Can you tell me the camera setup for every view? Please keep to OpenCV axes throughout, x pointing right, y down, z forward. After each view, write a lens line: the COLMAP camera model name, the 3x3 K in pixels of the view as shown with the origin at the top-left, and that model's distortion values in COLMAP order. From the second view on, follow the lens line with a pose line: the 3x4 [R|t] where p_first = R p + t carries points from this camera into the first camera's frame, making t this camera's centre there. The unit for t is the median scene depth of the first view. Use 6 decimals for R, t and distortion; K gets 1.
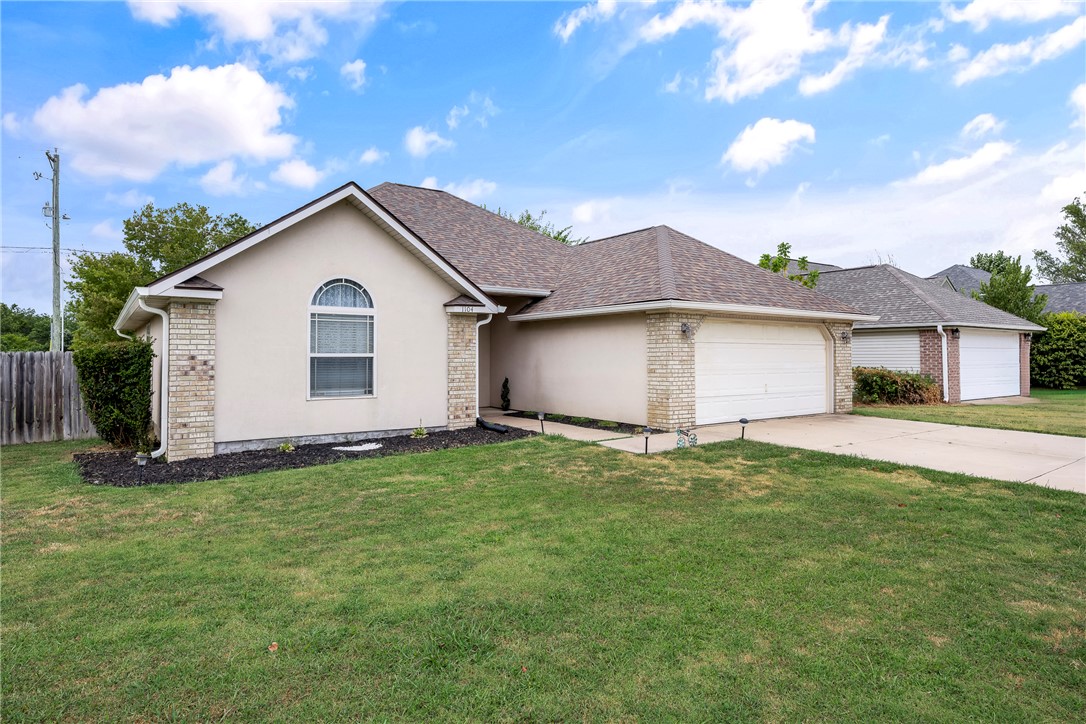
lens RADIAL K [[609.2, 0, 543.2], [0, 609.2, 336.5], [0, 0, 1]] dist [-0.000852, 0.000171]
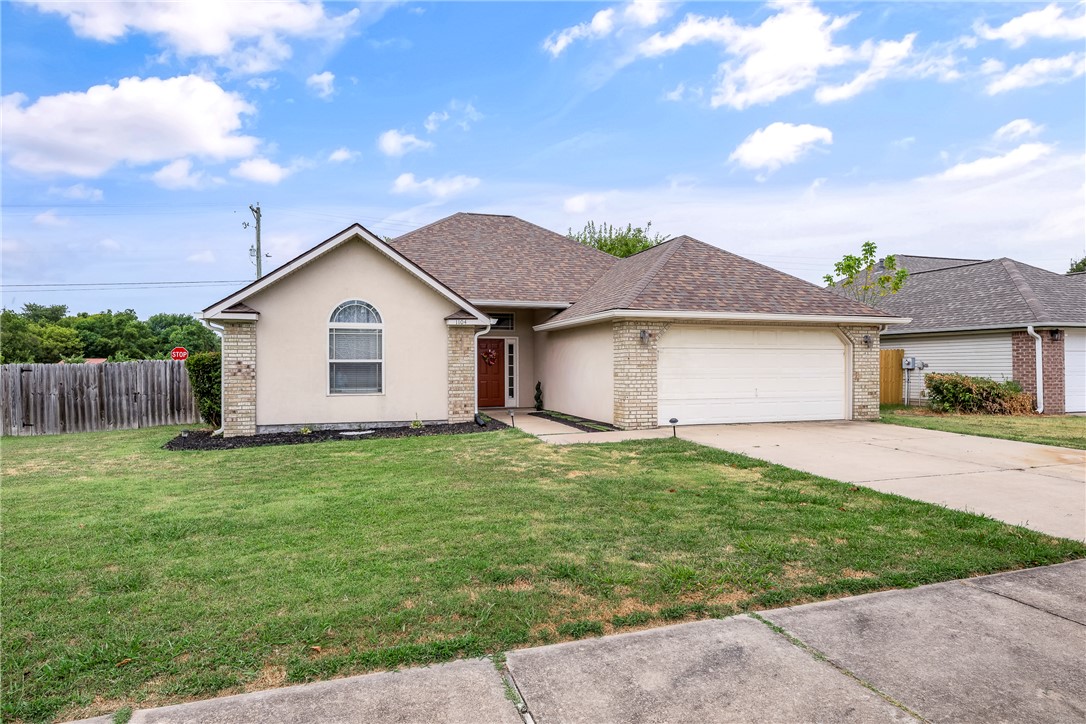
lens RADIAL K [[593.1, 0, 543.0], [0, 593.1, 362.0], [0, 0, 1]] dist [0.000825, 0.000227]
pose [[0.954668, -0.003661, -0.297650, 0.367120], [0.011773, 0.999606, 0.025466, 0.005317], [0.297440, -0.027816, 0.954335, -0.055143]]
